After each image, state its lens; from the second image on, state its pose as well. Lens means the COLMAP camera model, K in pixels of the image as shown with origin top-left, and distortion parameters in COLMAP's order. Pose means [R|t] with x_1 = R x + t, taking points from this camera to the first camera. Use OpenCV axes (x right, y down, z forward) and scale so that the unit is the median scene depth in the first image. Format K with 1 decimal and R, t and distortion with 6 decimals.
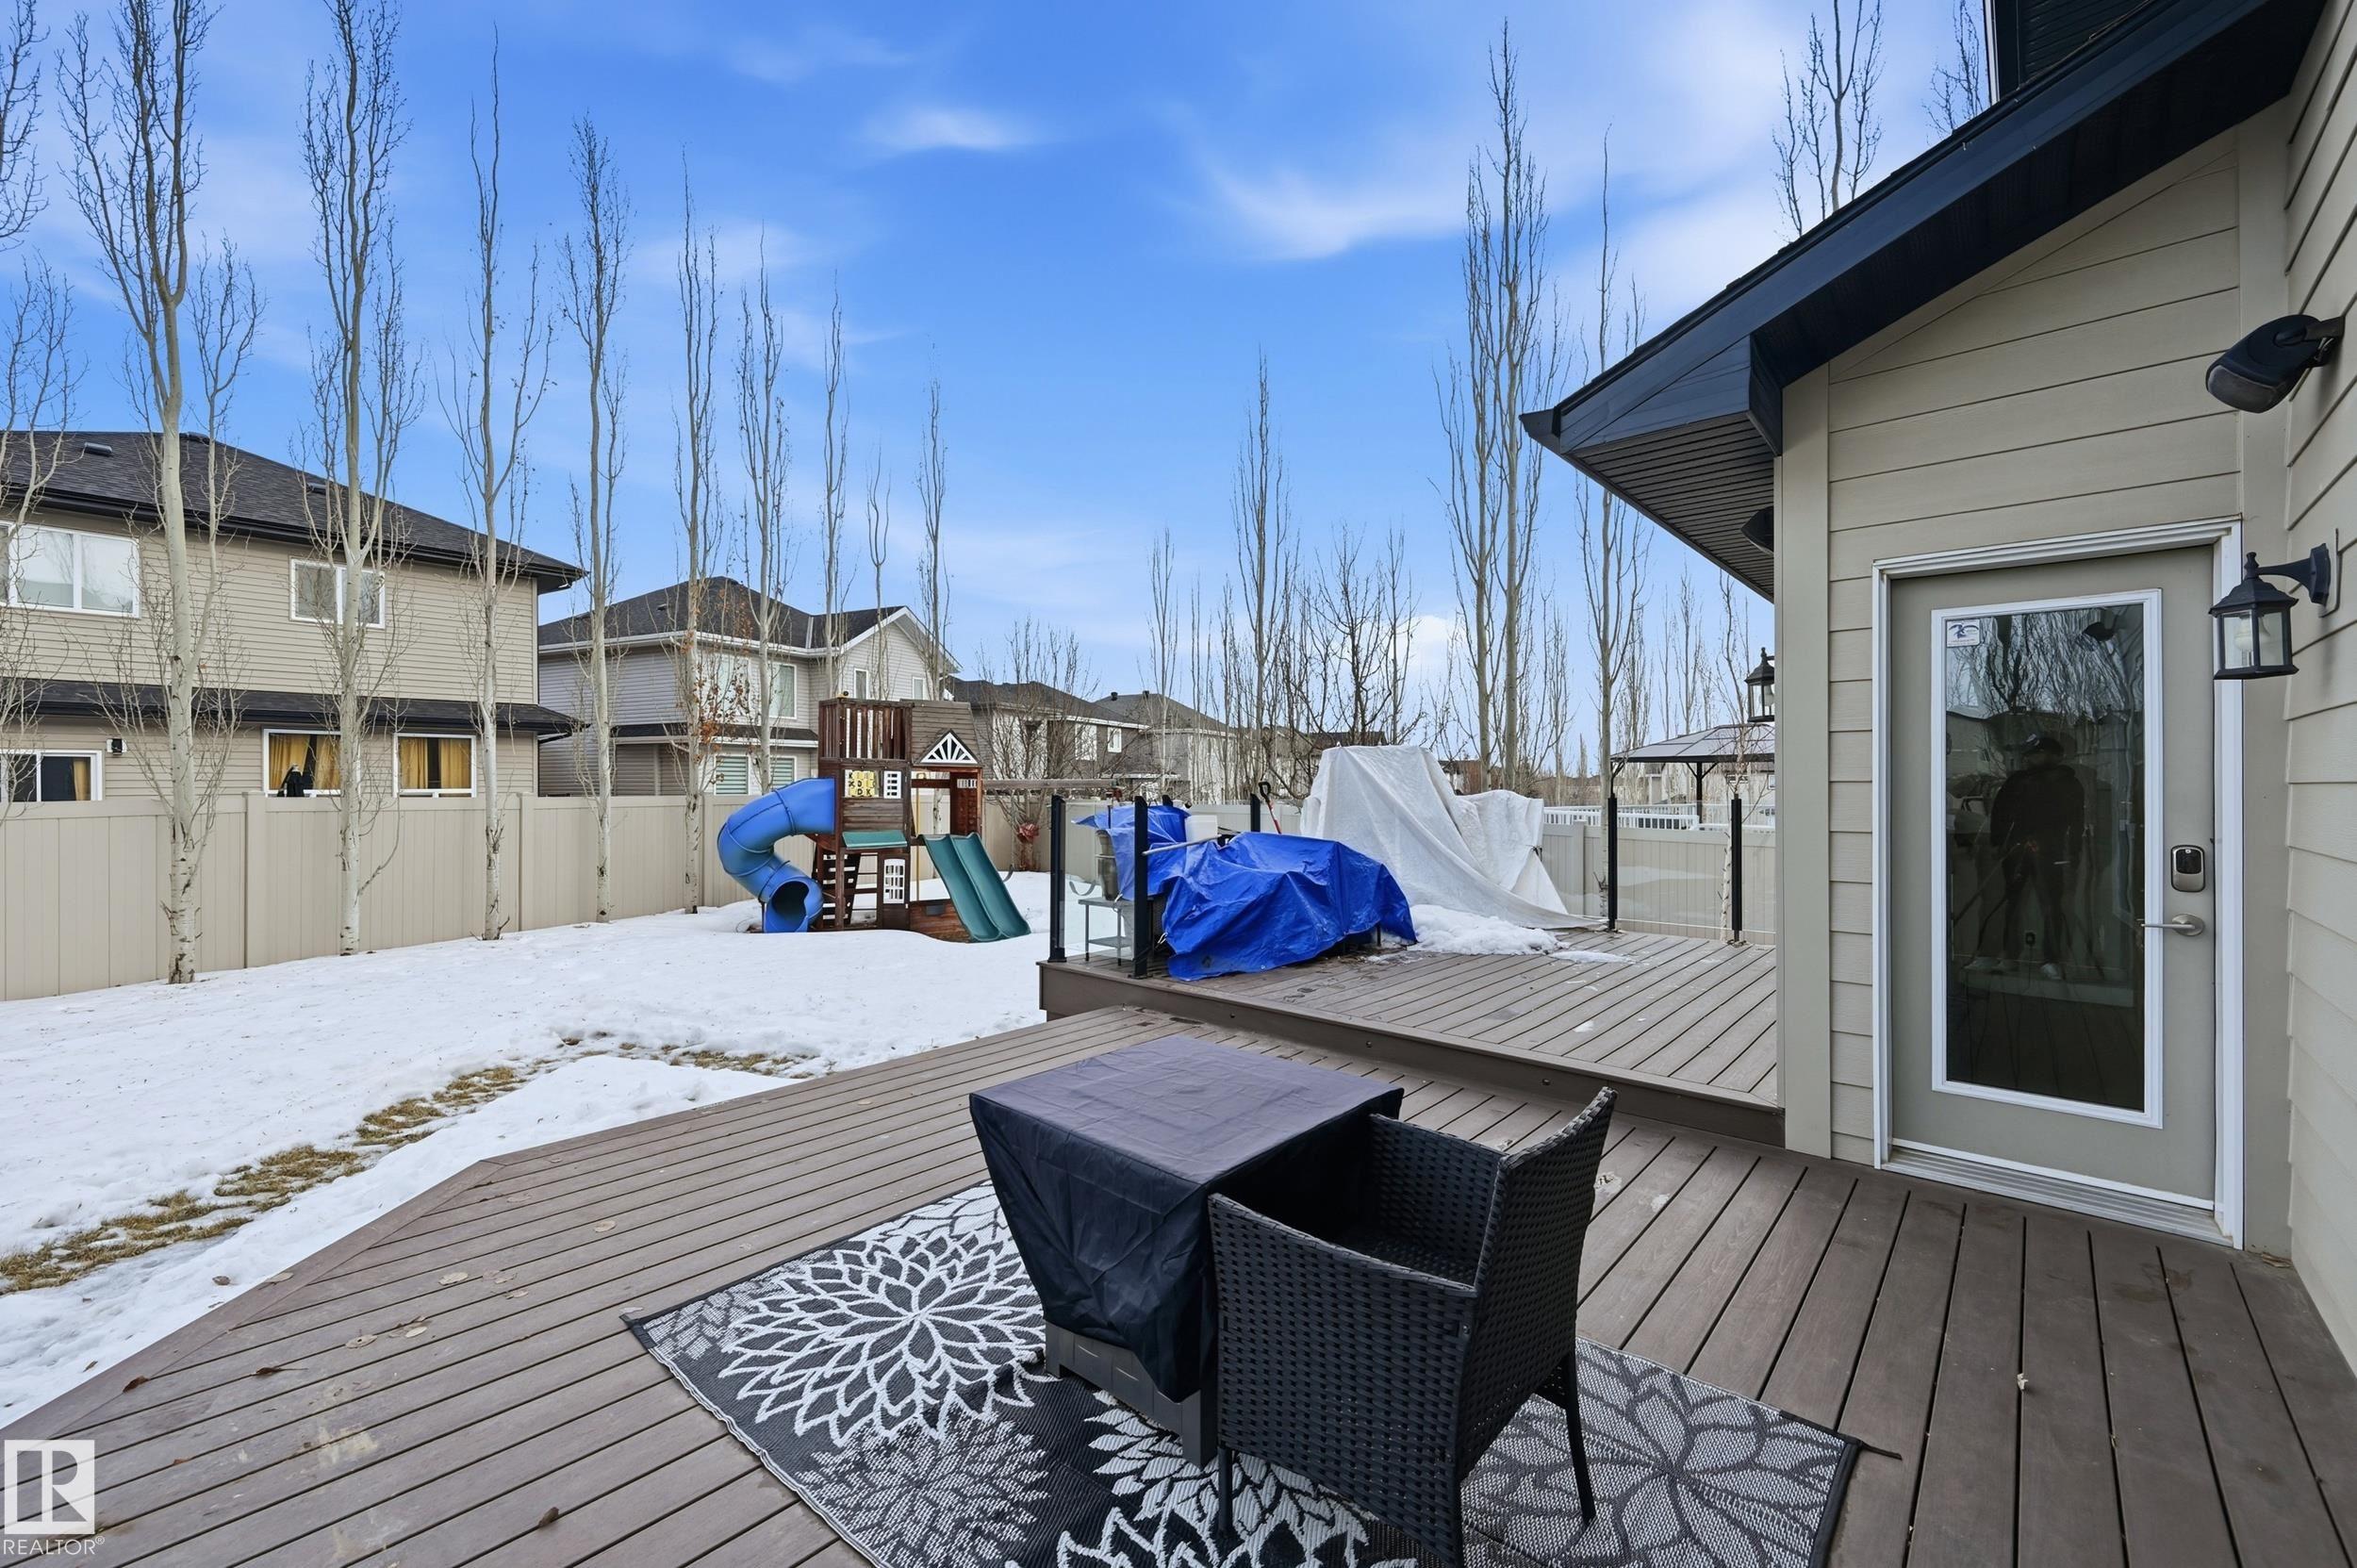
lens RADIAL K [[947.6, 0, 1178.5], [0, 947.6, 784.0], [0, 0, 1]] dist [-0.004013, 0.003929]
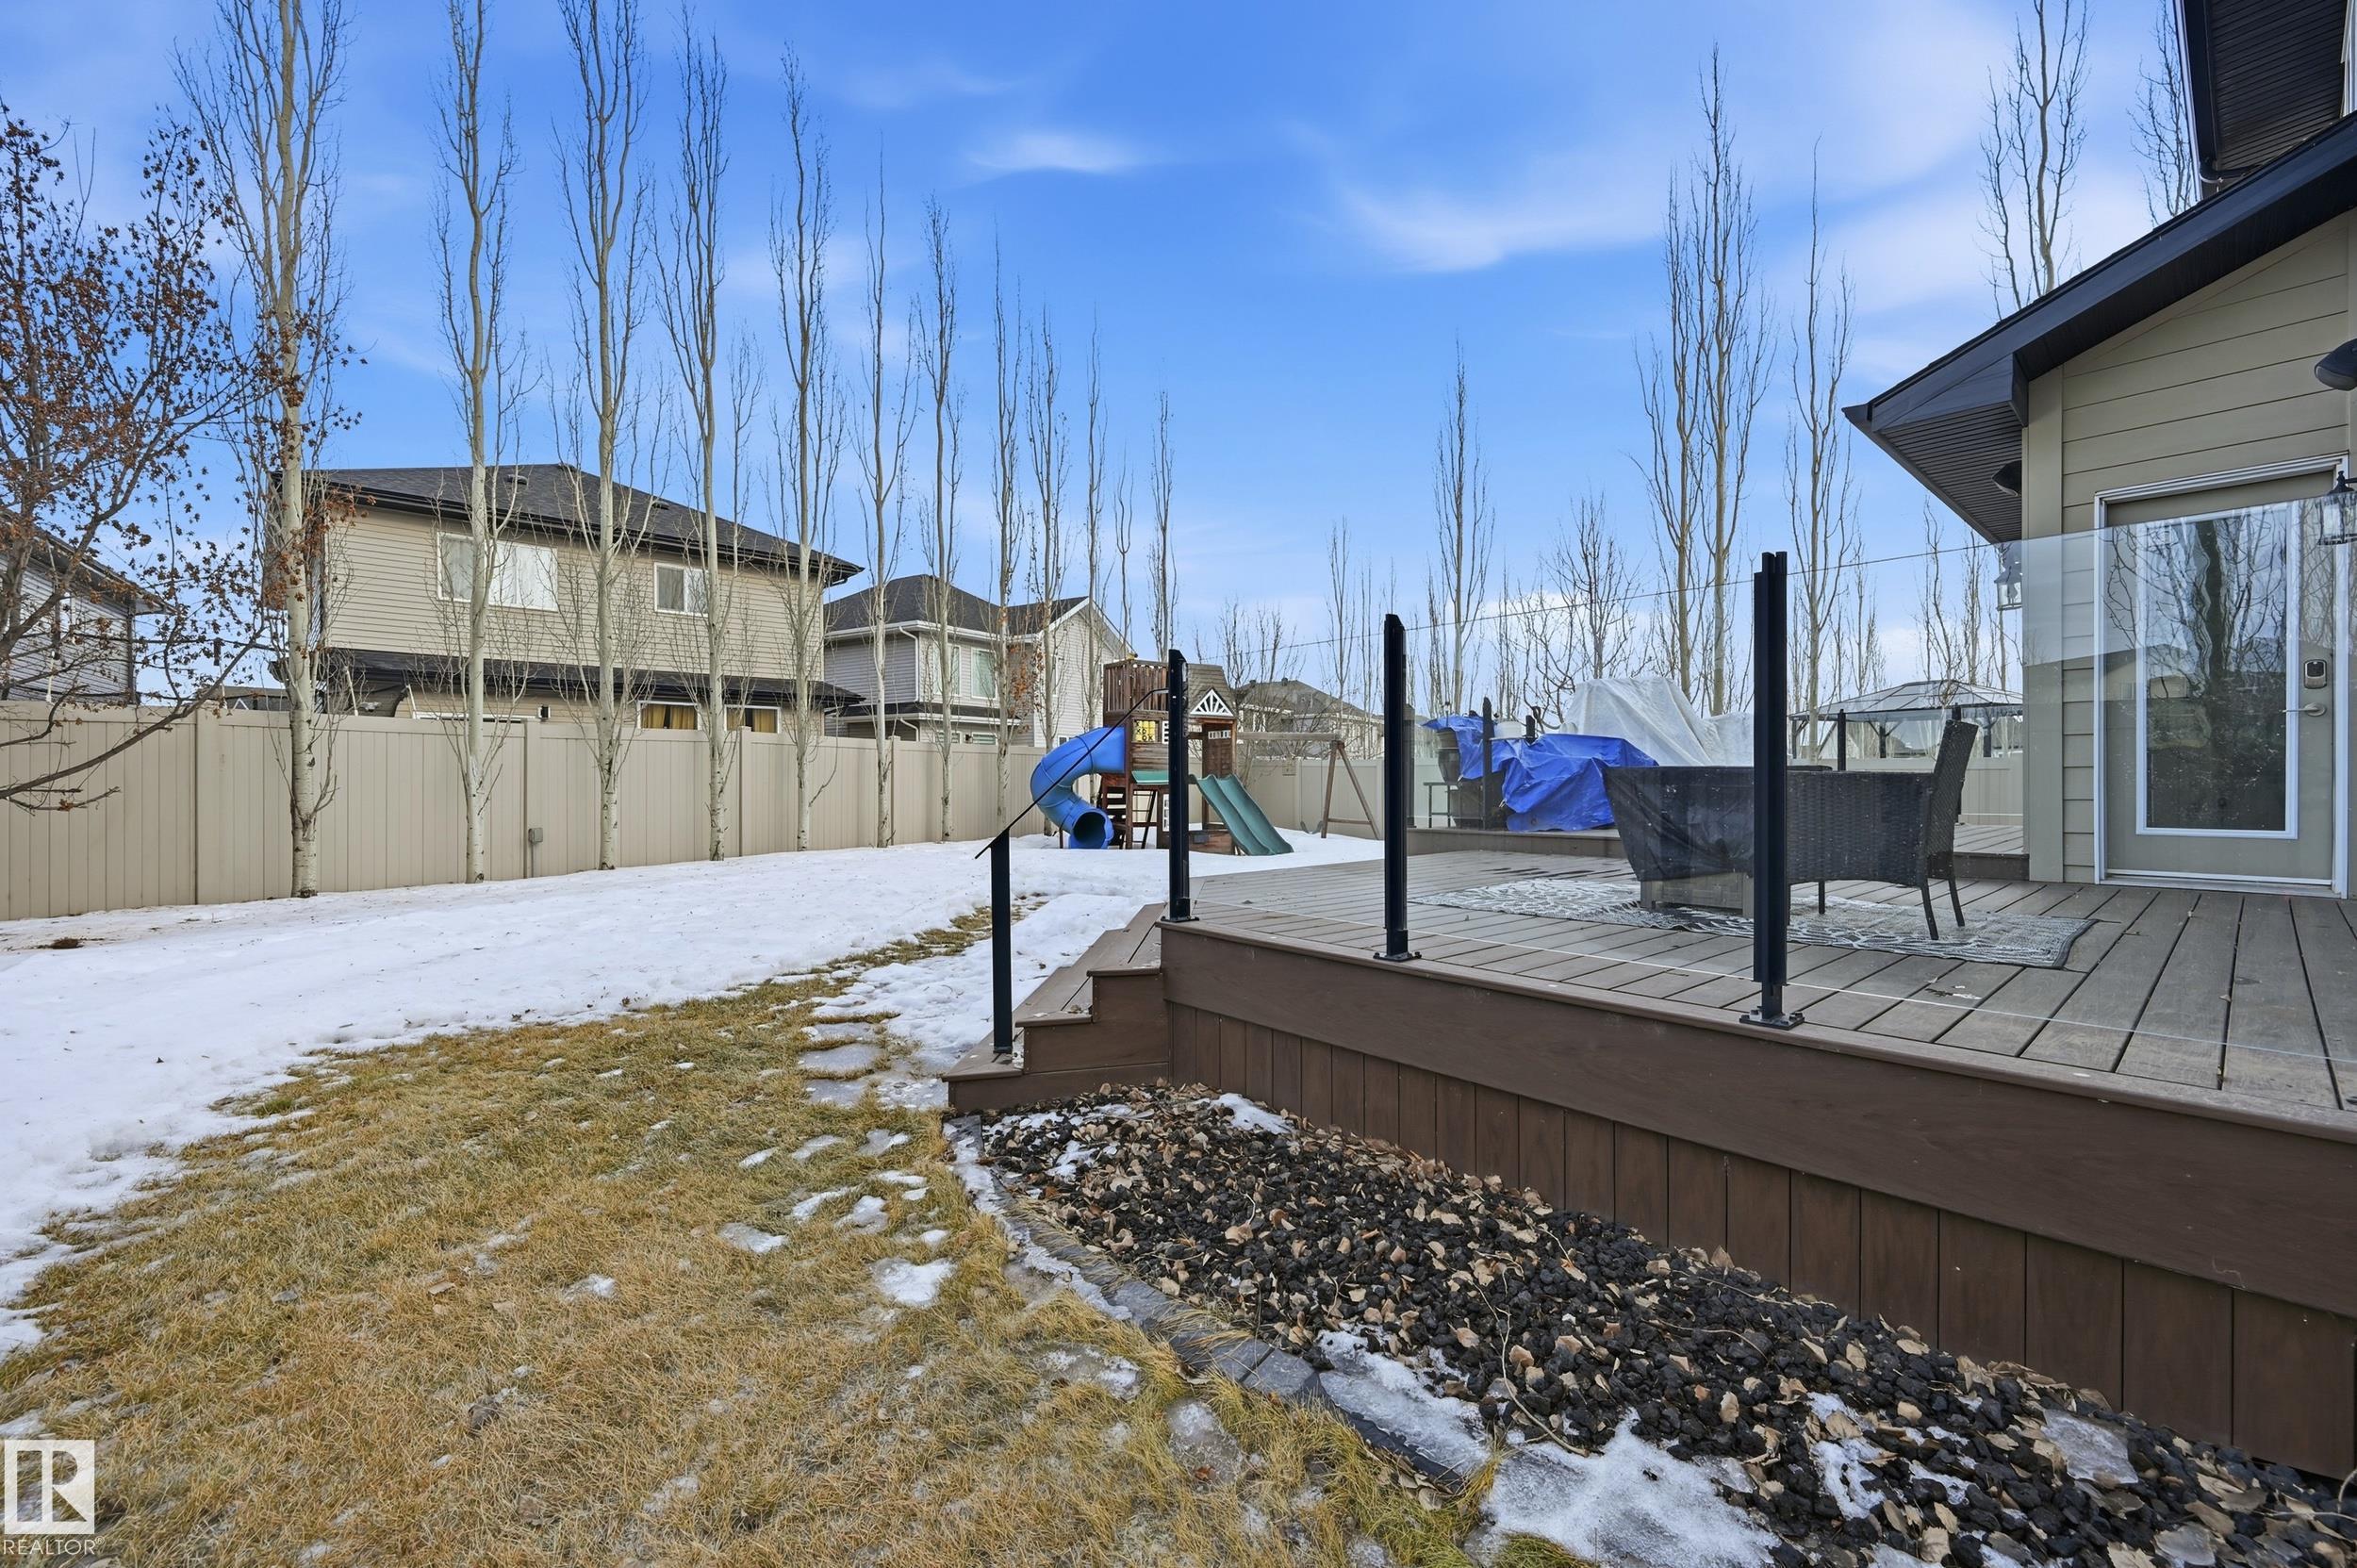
lens RADIAL K [[947.6, 0, 1178.5], [0, 947.6, 784.0], [0, 0, 1]] dist [-0.004013, 0.003929]
pose [[0.993356, -0.001489, -0.115071, -0.286102], [0.001977, 0.999990, 0.004119, 0.114429], [0.115063, -0.004319, 0.993349, -0.353884]]
